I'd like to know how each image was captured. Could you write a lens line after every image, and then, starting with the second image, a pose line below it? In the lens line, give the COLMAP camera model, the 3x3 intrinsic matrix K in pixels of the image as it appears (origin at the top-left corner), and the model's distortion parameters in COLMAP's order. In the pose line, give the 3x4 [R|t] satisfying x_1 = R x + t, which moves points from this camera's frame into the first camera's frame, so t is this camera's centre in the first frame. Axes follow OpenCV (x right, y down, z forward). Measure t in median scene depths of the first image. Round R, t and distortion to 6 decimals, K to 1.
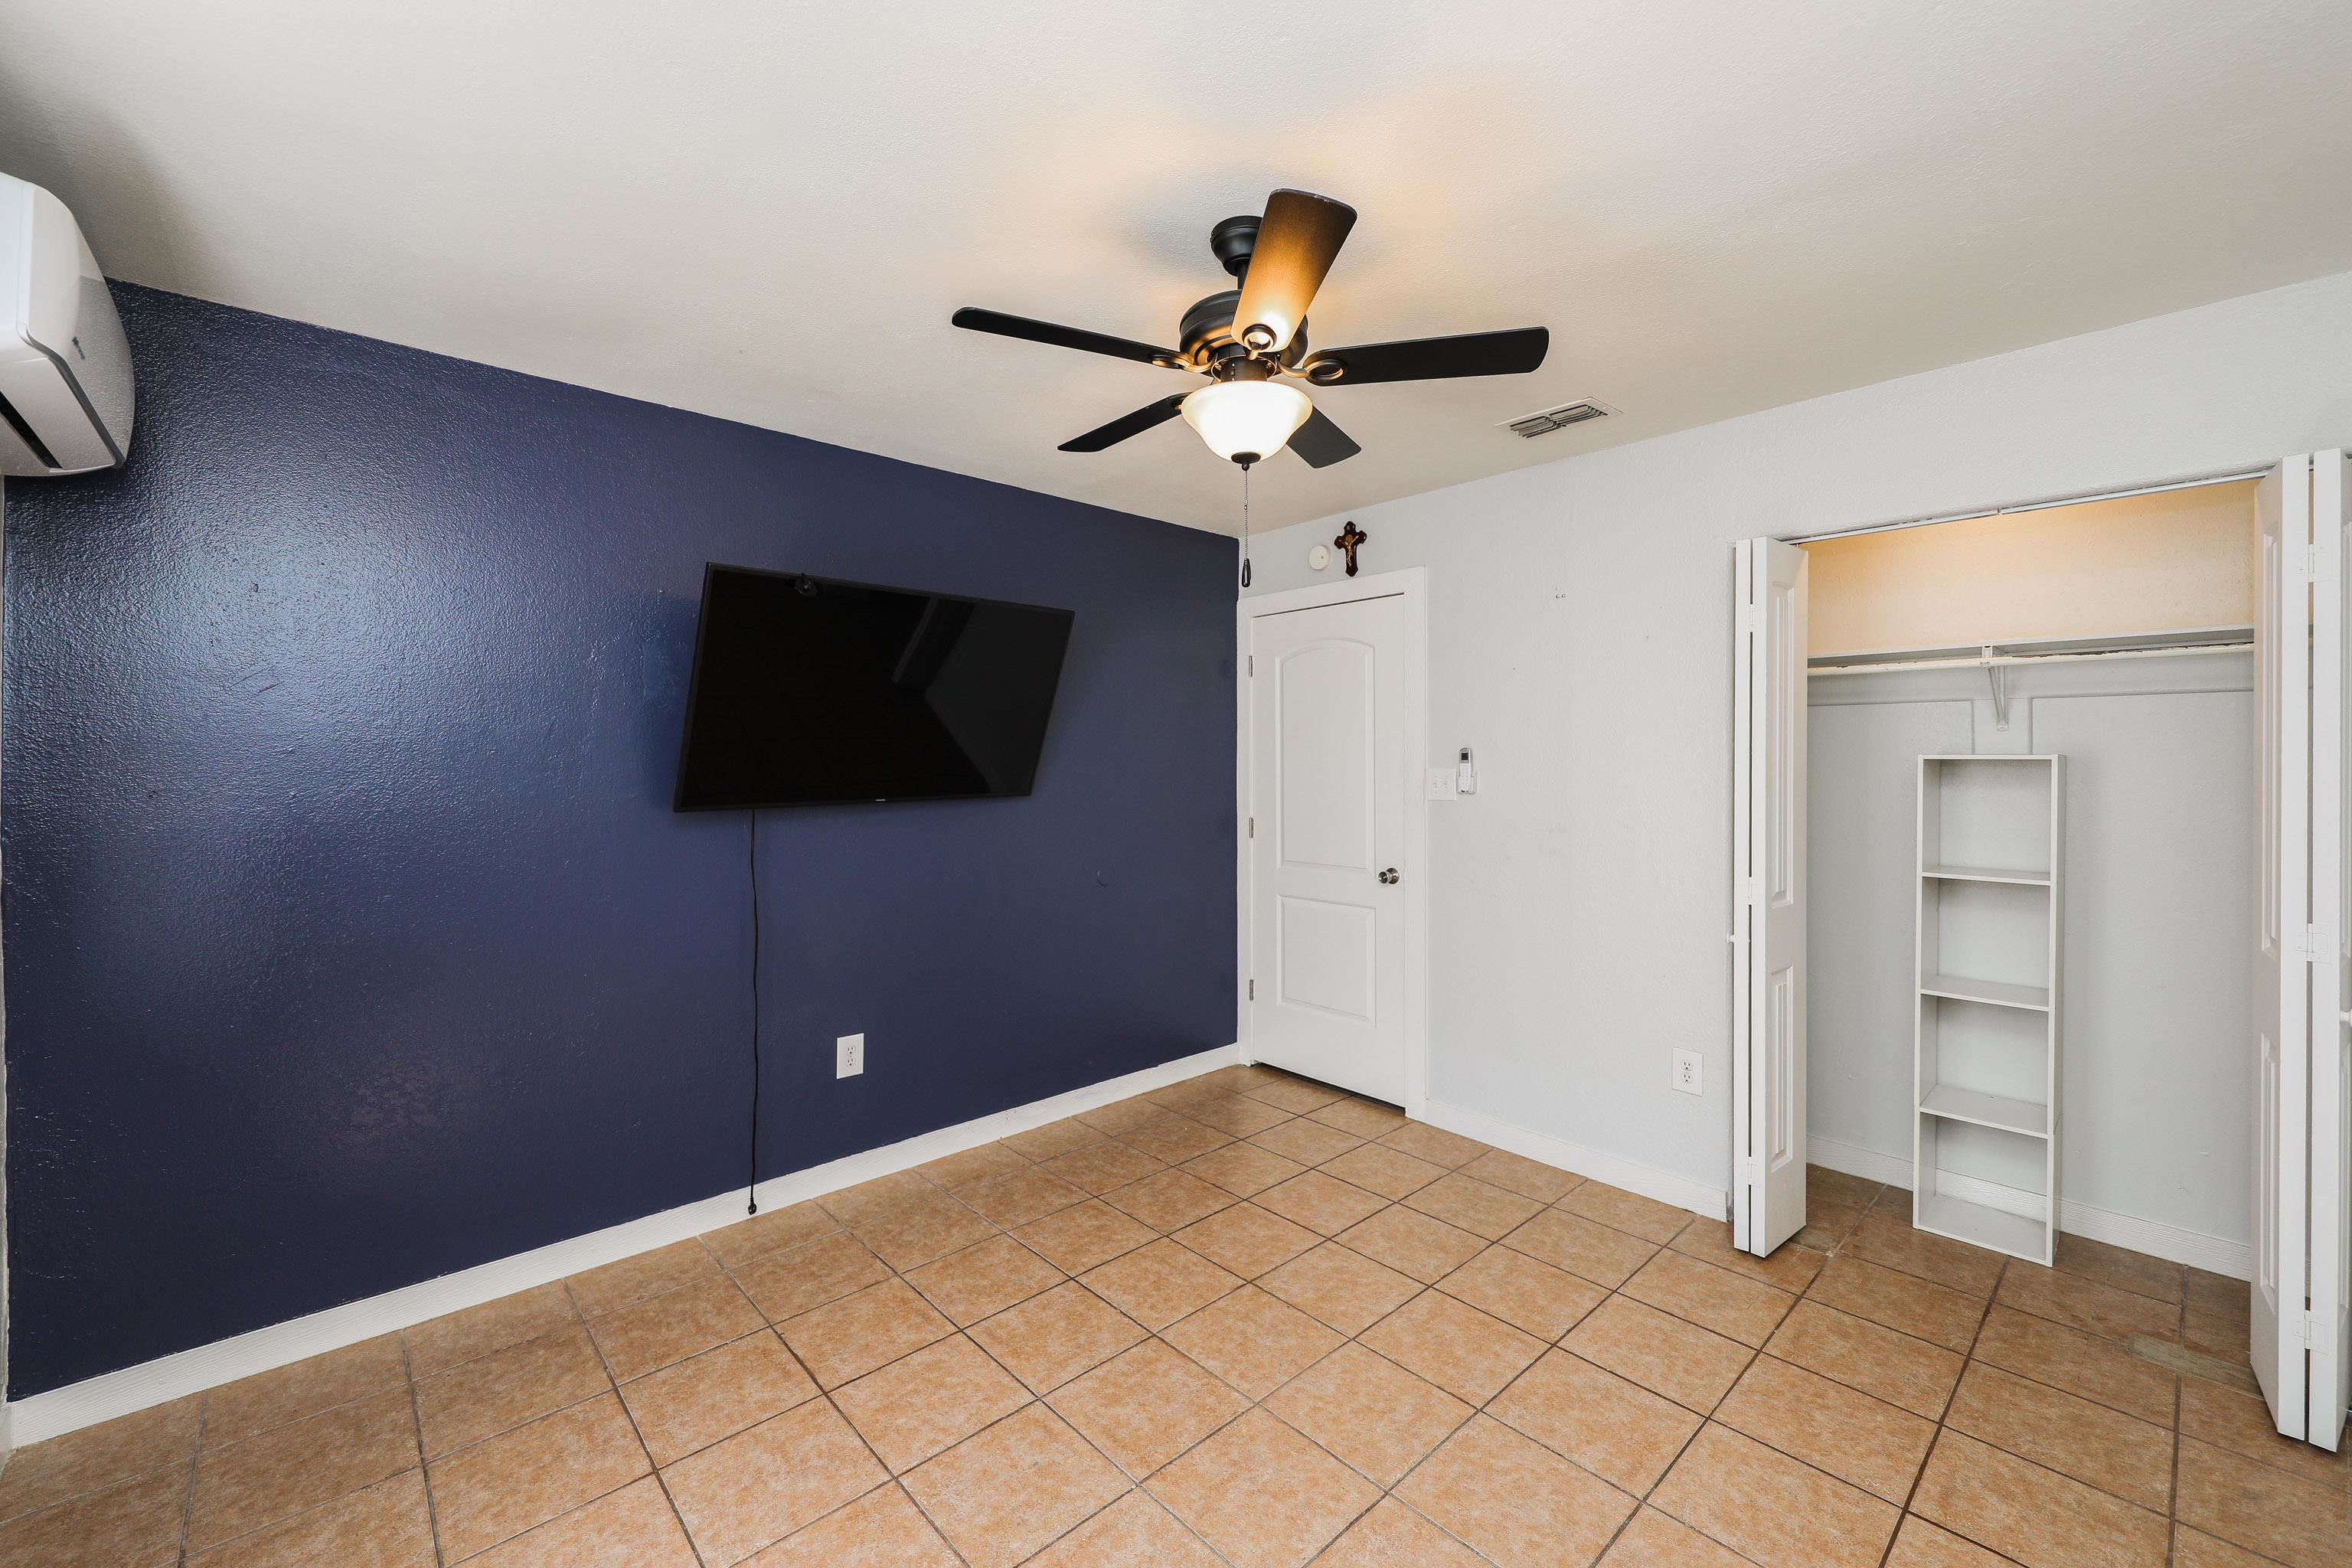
lens RADIAL K [[943.1, 0, 1184.8], [0, 943.1, 757.1], [0, 0, 1]] dist [0.000185, -0.000390]
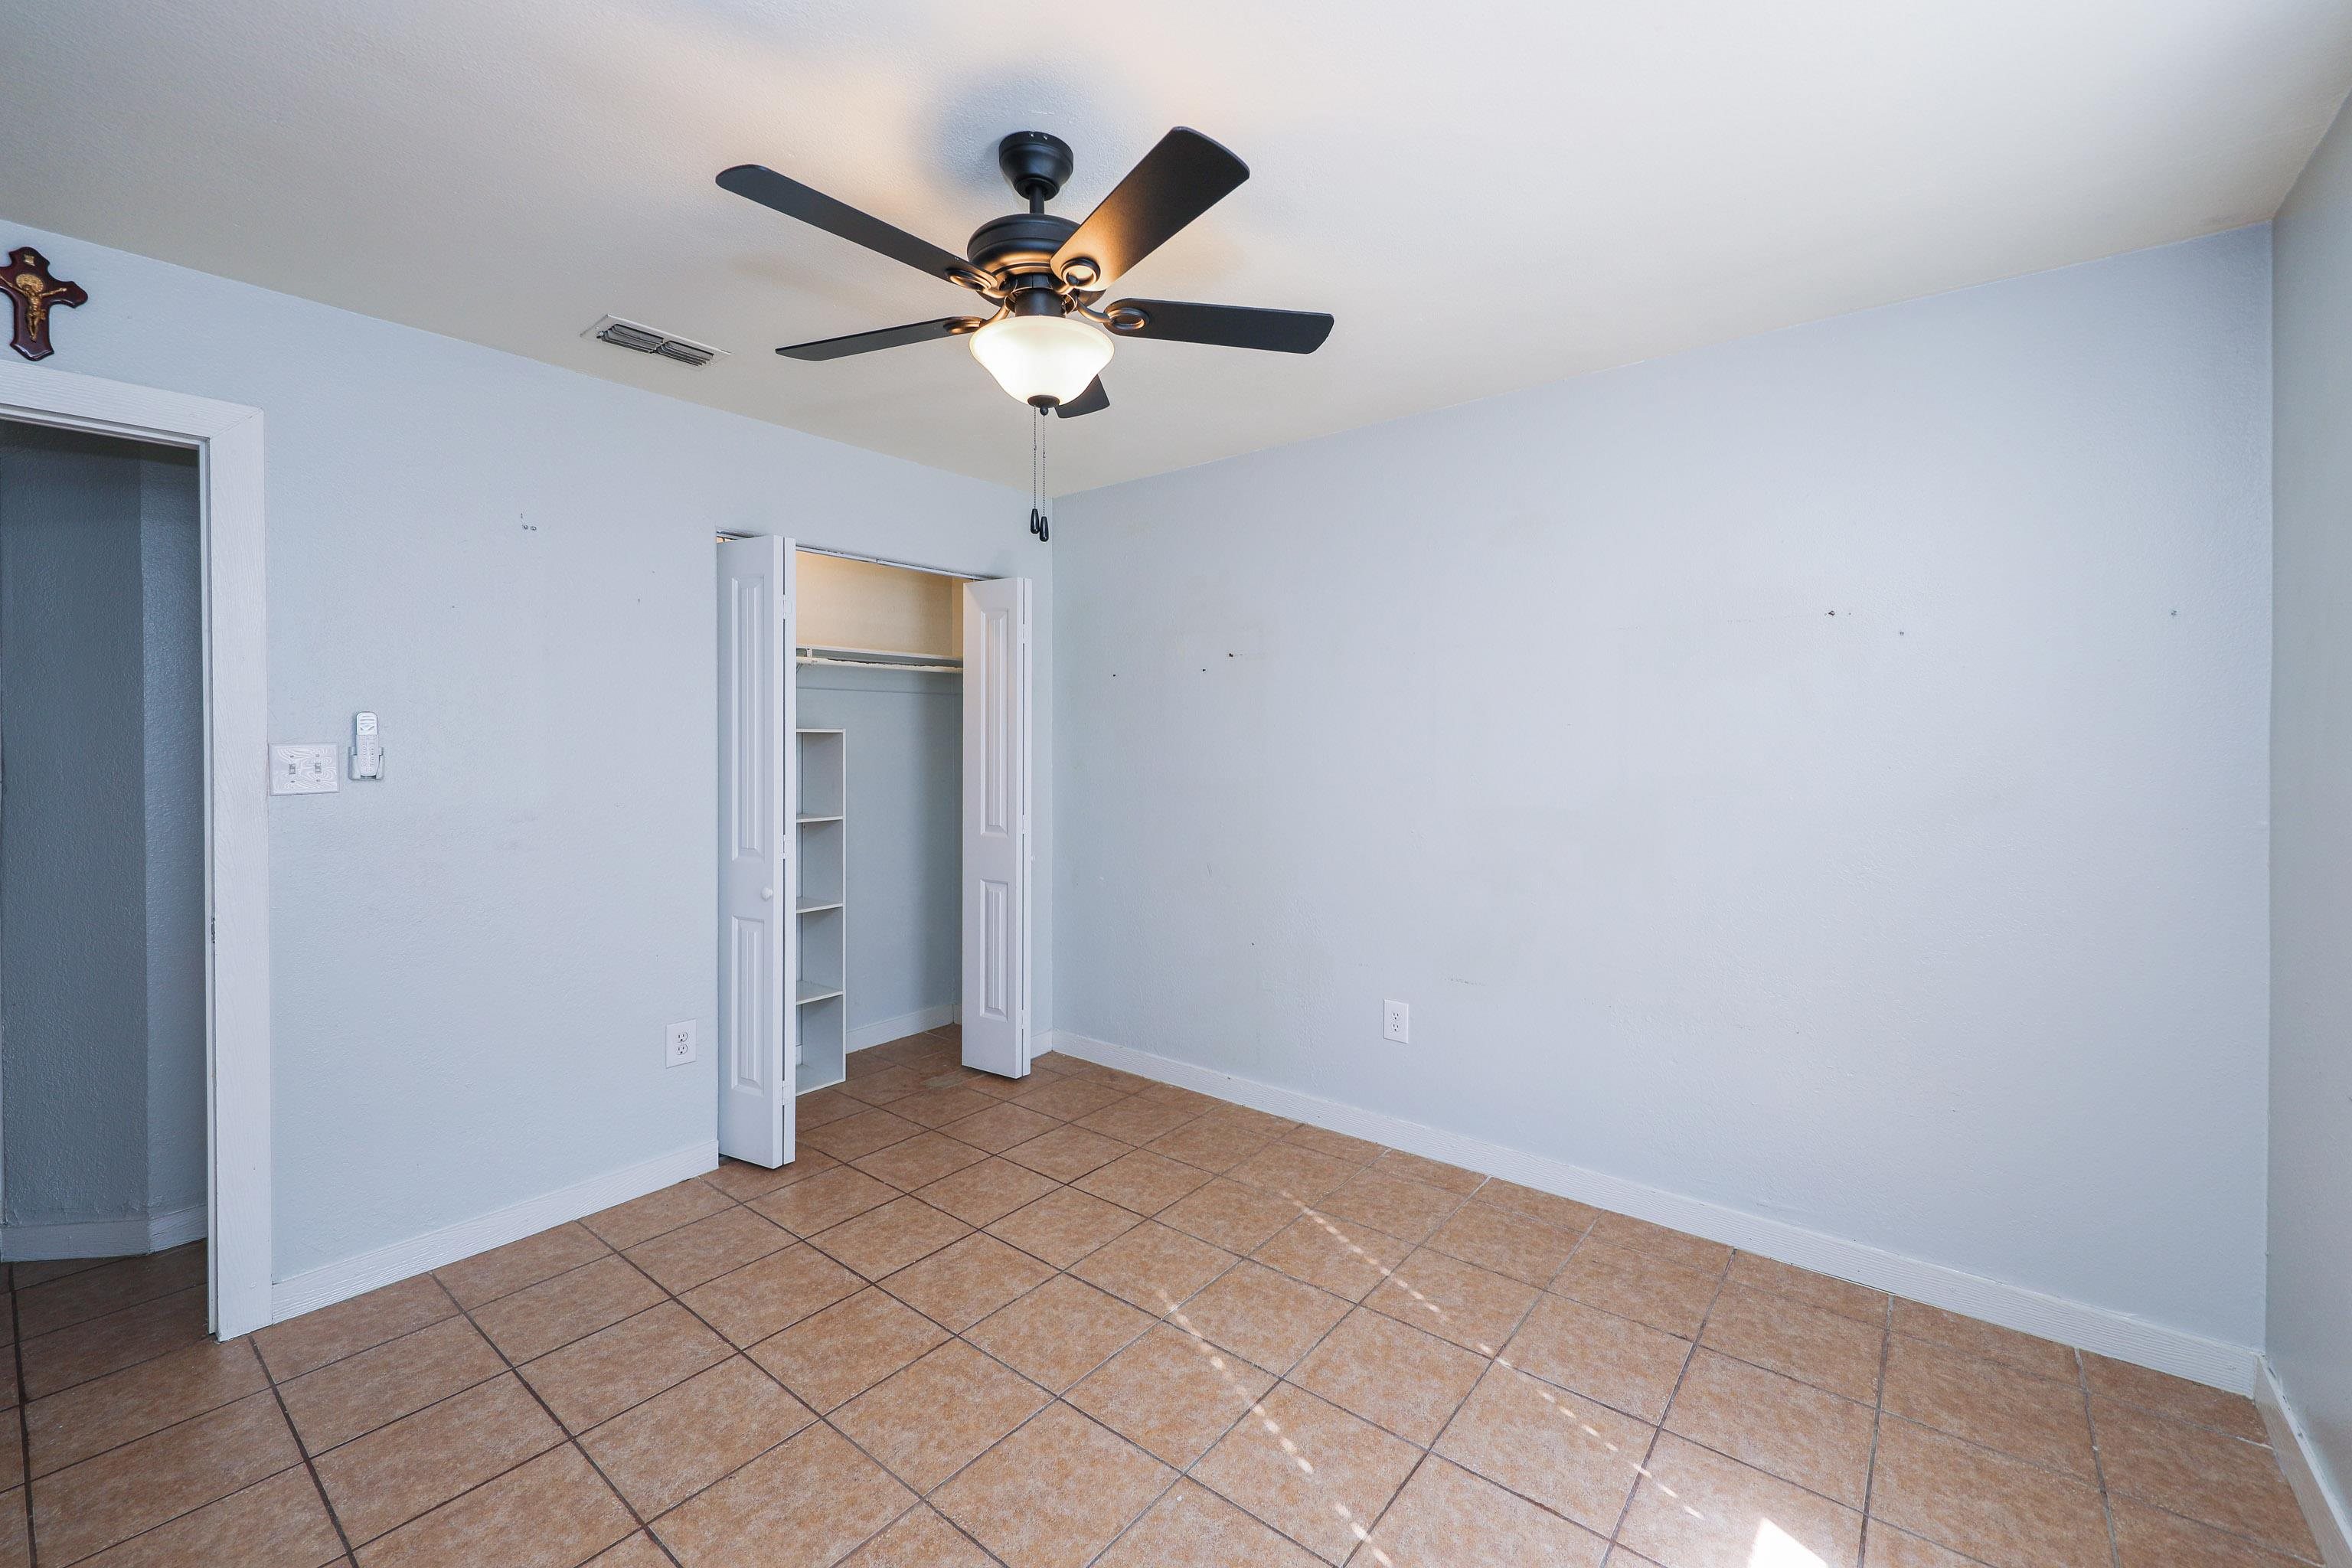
lens RADIAL K [[957.2, 0, 1191.2], [0, 957.2, 745.5], [0, 0, 1]] dist [0.008457, -0.000541]
pose [[-0.154069, -0.011430, 0.987994, -0.705577], [-0.004628, 0.999930, 0.010846, 0.004833], [-0.988049, -0.002902, -0.154111, 0.794247]]
